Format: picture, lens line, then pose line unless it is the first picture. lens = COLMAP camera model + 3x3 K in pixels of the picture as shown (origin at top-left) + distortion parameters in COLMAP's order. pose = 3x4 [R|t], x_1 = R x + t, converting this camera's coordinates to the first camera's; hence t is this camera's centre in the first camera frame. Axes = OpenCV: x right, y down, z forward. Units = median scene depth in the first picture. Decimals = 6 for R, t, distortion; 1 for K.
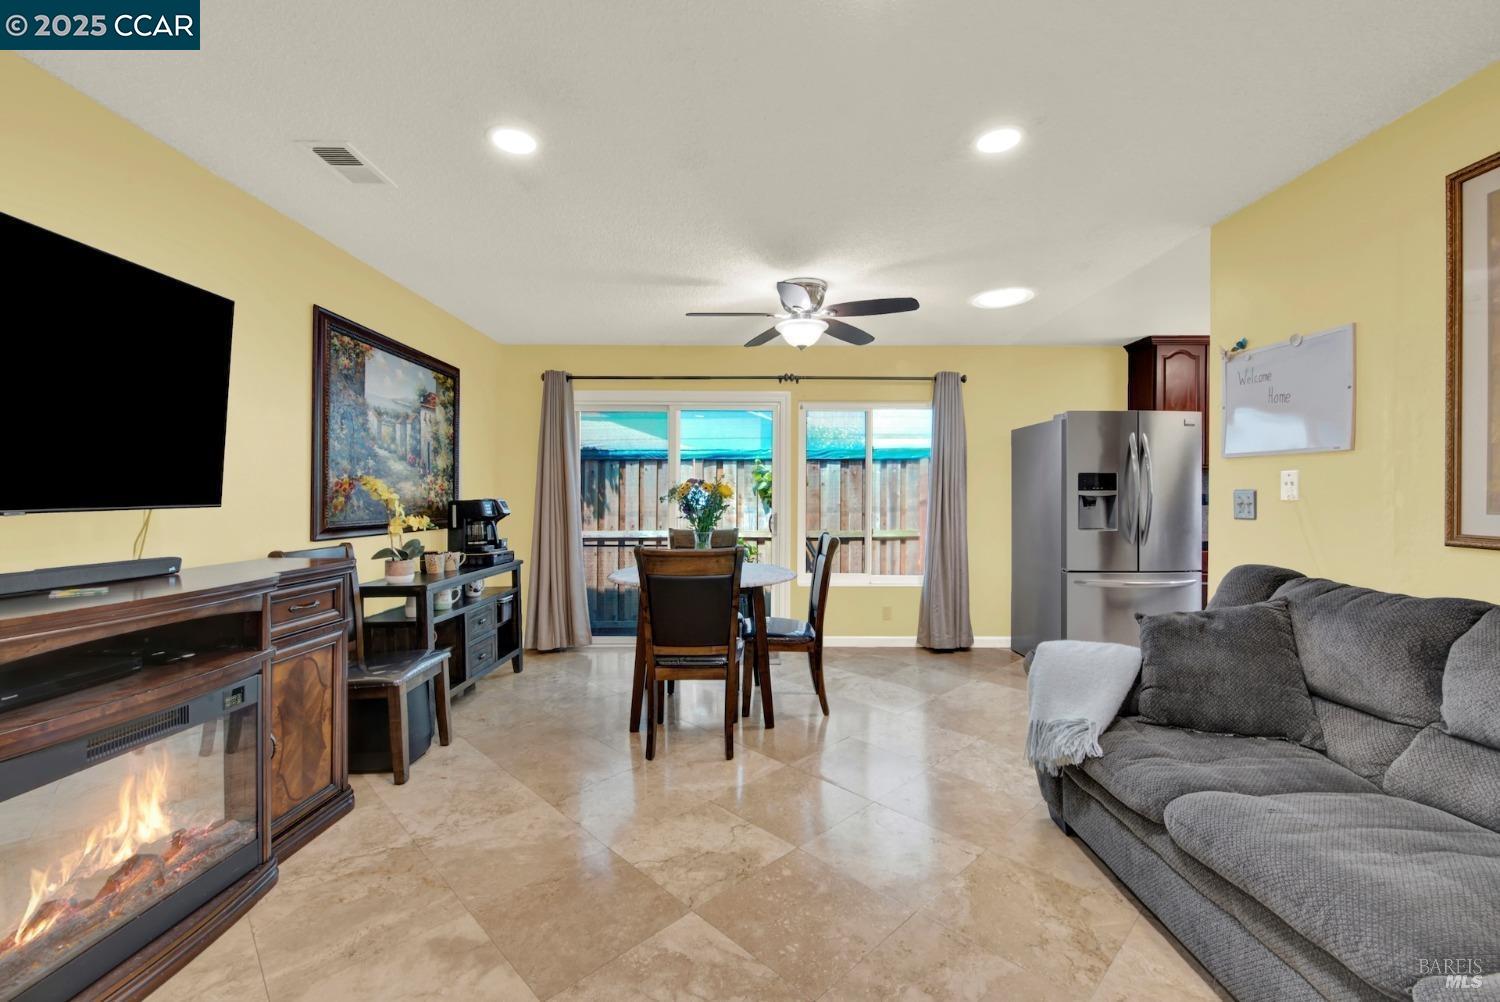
lens RADIAL K [[611.7, 0, 752.4], [0, 611.7, 496.3], [0, 0, 1]] dist [0.002171, -0.003844]
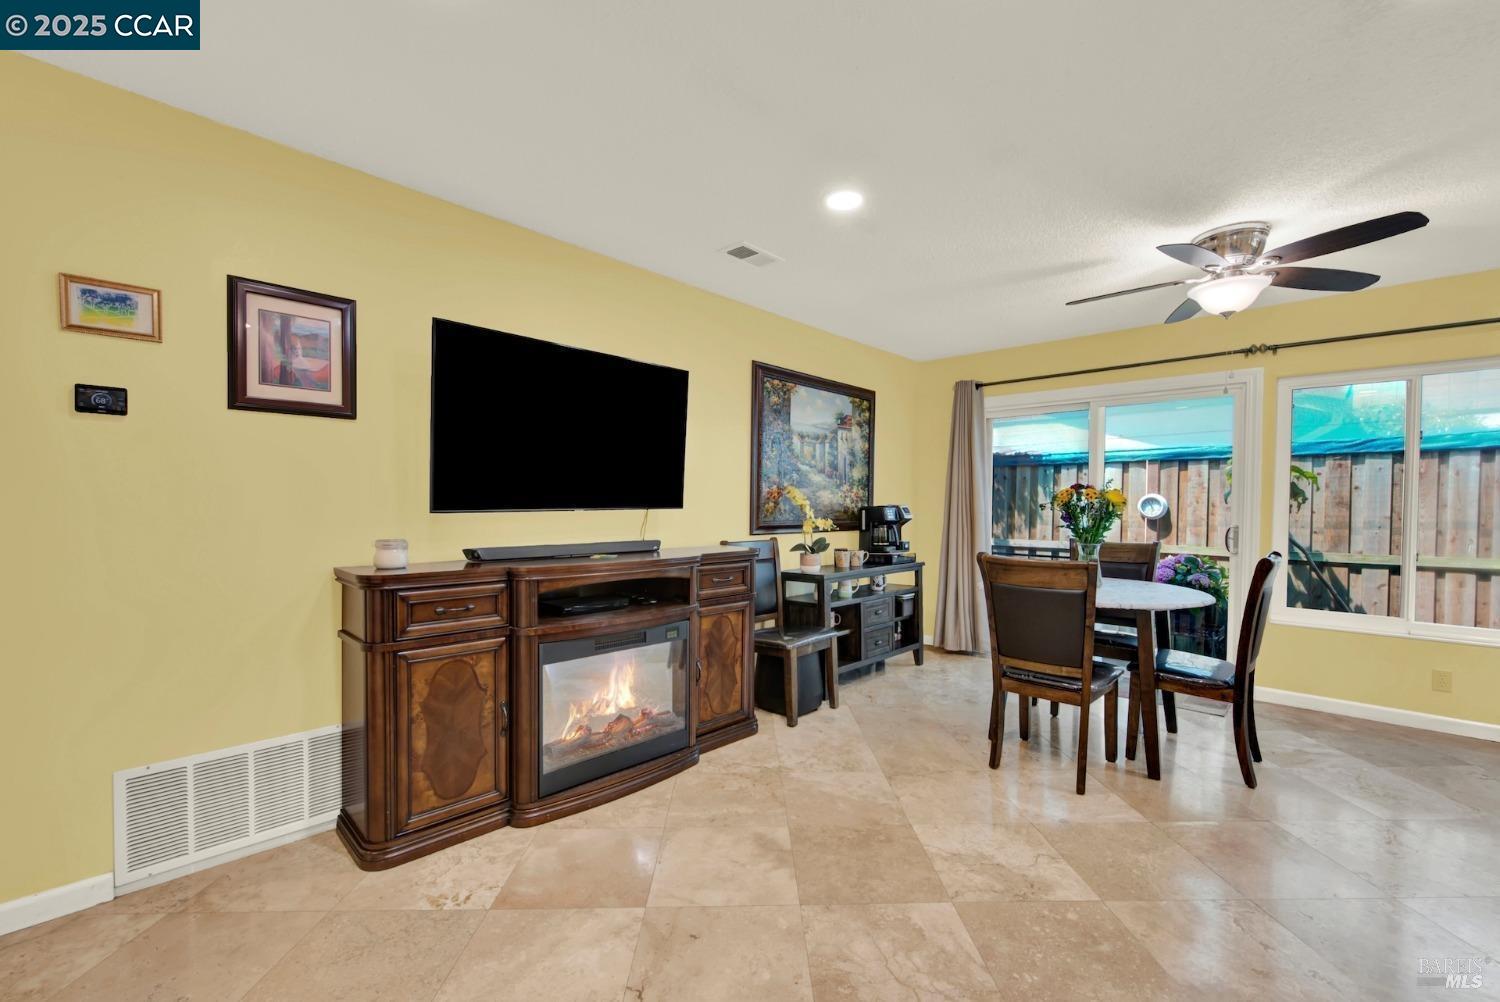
lens RADIAL K [[619.2, 0, 758.6], [0, 619.2, 511.7], [0, 0, 1]] dist [-0.000399, -0.000388]
pose [[0.728997, 0.013229, -0.684389, 0.210441], [-0.004658, 0.999886, 0.014366, 0.001319], [0.684501, -0.007285, 0.728975, 0.008989]]
